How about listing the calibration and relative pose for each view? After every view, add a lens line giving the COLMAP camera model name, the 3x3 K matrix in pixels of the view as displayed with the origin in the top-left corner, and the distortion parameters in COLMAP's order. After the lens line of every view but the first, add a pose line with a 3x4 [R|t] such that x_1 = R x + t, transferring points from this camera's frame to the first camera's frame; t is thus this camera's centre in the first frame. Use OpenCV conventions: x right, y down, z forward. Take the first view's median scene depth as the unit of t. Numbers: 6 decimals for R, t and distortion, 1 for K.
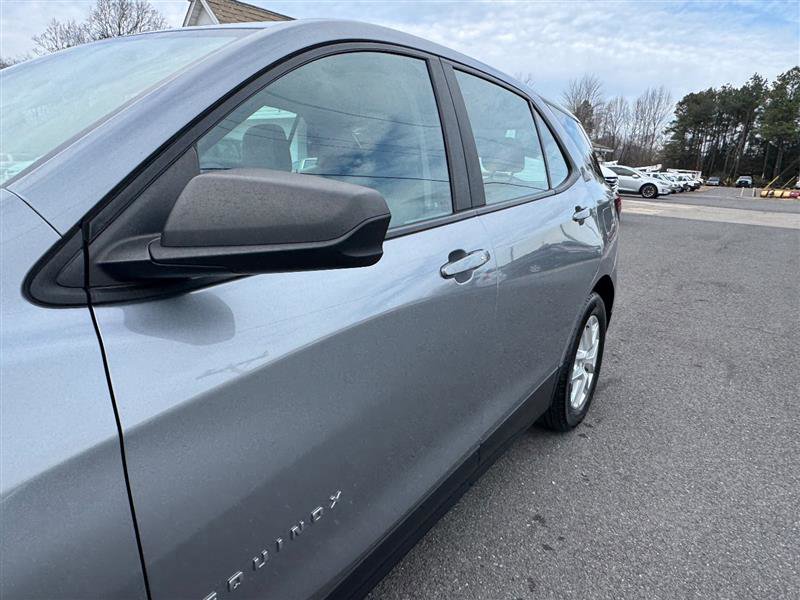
lens RADIAL K [[524.2, 0, 398.3], [0, 524.2, 305.5], [0, 0, 1]] dist [-0.002951, 0.000108]
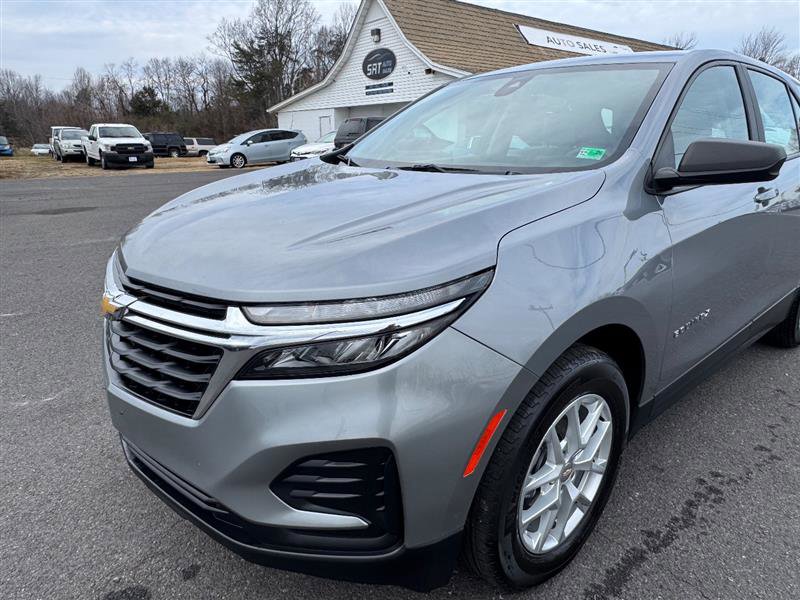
lens RADIAL K [[527.3, 0, 389.4], [0, 527.3, 302.0], [0, 0, 1]] dist [-0.004927, 0.003596]
pose [[0.968828, 0.041124, -0.244296, -0.016347], [-0.033134, 0.998776, 0.036729, 0.006348], [0.245508, -0.027489, 0.969005, -0.024195]]
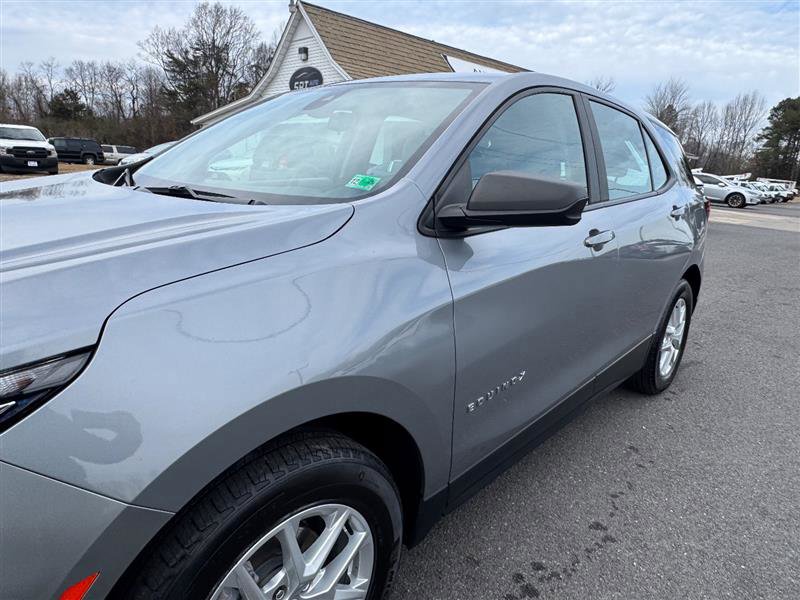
lens RADIAL K [[527.5, 0, 398.8], [0, 527.5, 296.4], [0, 0, 1]] dist [-0.002761, -0.000749]
pose [[0.991854, 0.051549, -0.116486, -0.006739], [-0.053885, 0.998403, -0.016992, 0.003709], [0.115424, 0.023130, 0.993047, -0.014001]]
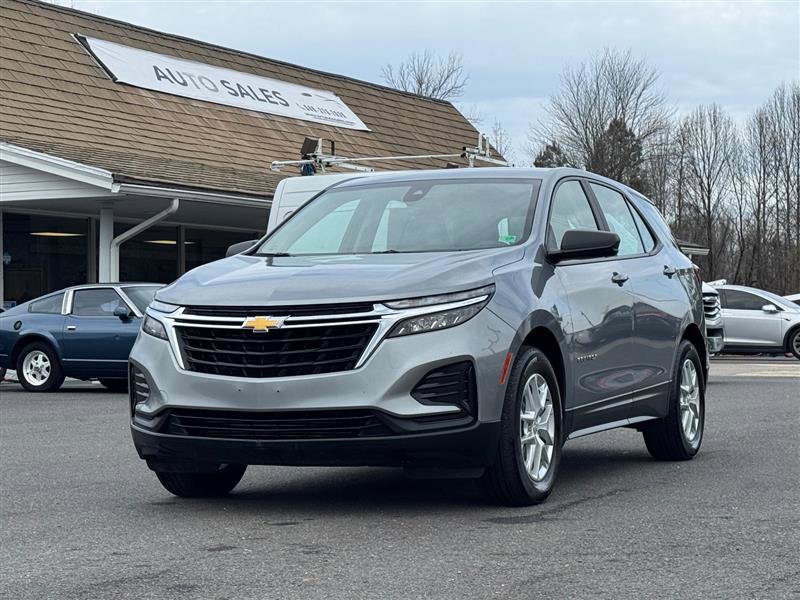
lens RADIAL K [[1958.8, 0, 400.0], [0, 1958.8, 300.0], [0, 0, 1]] dist [0.069662, 0.161186]
pose [[0.976203, -0.047780, 0.211531, -0.063608], [0.104541, 0.958289, -0.265996, 0.053118], [-0.189998, 0.281780, 0.940479, -0.163615]]
